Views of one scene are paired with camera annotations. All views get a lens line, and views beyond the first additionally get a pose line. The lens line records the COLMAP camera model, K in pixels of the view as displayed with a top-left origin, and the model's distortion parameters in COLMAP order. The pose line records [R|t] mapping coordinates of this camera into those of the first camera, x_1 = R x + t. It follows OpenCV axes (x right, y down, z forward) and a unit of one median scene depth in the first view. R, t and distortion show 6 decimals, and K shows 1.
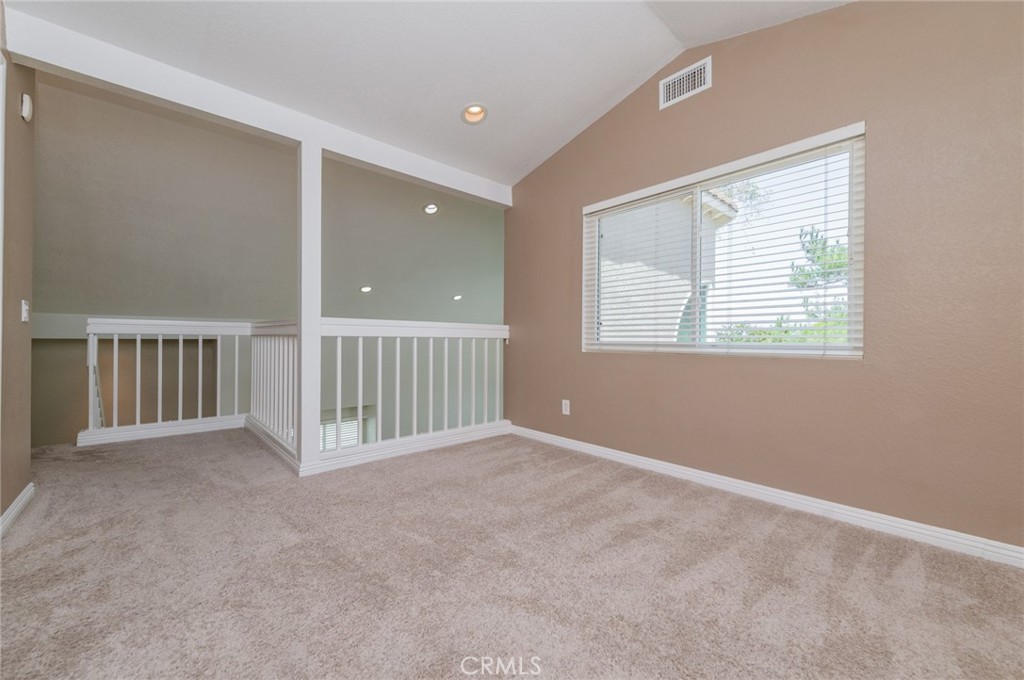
lens RADIAL K [[403.1, 0, 508.2], [0, 403.1, 340.1], [0, 0, 1]] dist [0.011533, -0.000503]
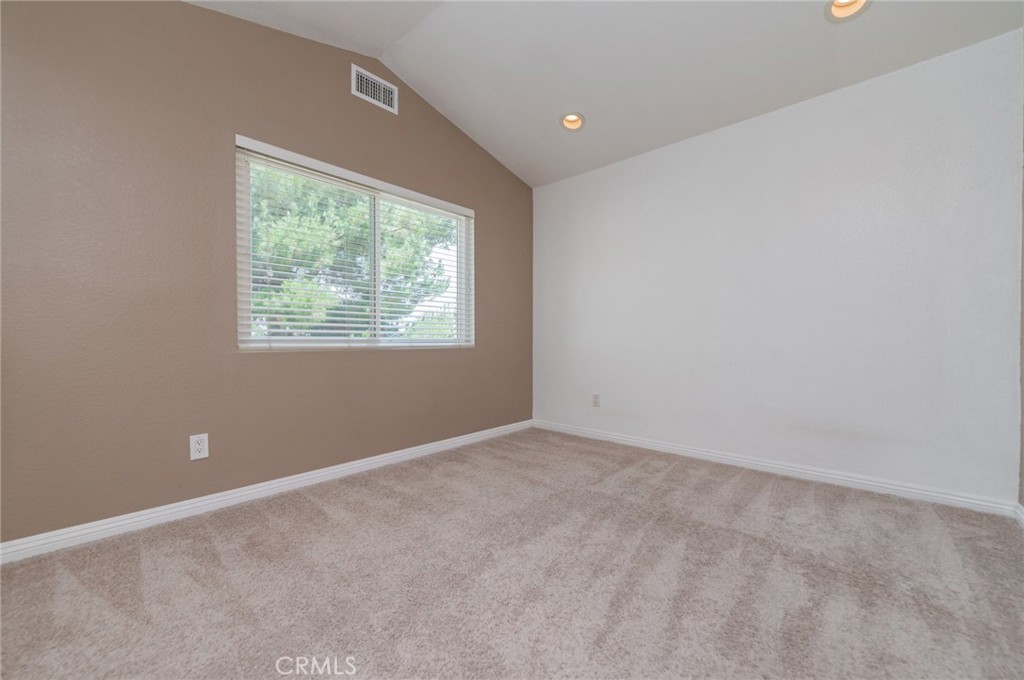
lens RADIAL K [[413.3, 0, 512.0], [0, 413.3, 340.0], [0, 0, 1]] dist [0.014541, -0.000070]
pose [[-0.118998, -0.009143, 0.992852, -0.625937], [-0.002997, 0.999956, 0.008849, 0.000329], [-0.992890, -0.001922, -0.119021, 0.720927]]
